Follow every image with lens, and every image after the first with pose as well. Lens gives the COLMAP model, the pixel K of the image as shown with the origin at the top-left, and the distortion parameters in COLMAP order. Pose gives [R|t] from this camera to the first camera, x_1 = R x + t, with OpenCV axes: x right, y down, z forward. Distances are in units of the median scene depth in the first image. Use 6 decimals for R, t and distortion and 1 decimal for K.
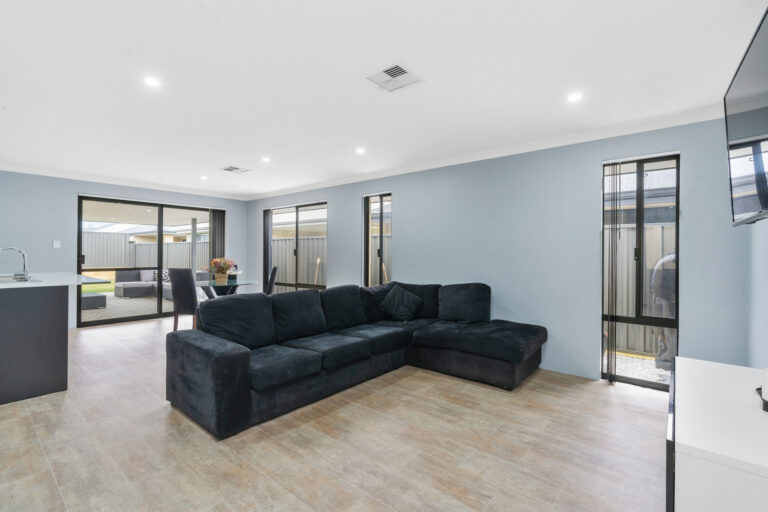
lens RADIAL K [[351.3, 0, 380.3], [0, 351.3, 254.8], [0, 0, 1]] dist [0.000436, 0.000267]
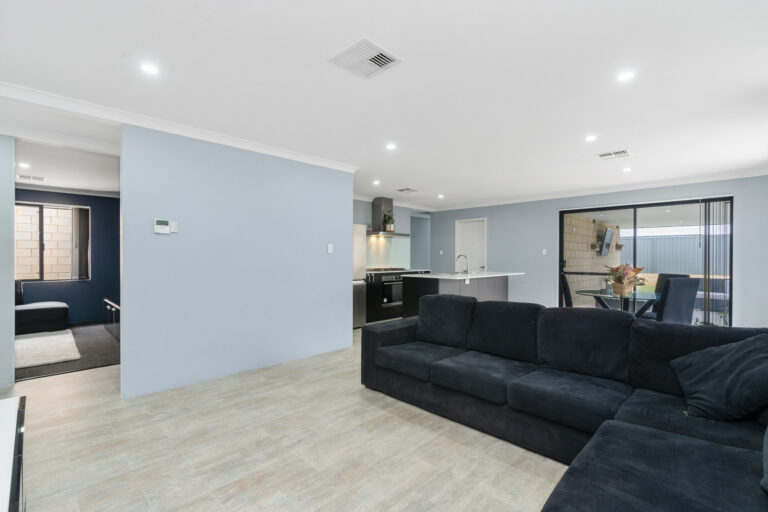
lens RADIAL K [[351.3, 0, 380.3], [0, 351.3, 254.8], [0, 0, 1]] dist [0.000436, 0.000267]
pose [[-0.088462, -0.013478, -0.995988, 0.866237], [-0.004345, 0.999904, -0.013145, 0.002763], [0.996070, 0.003164, -0.088512, 1.041878]]
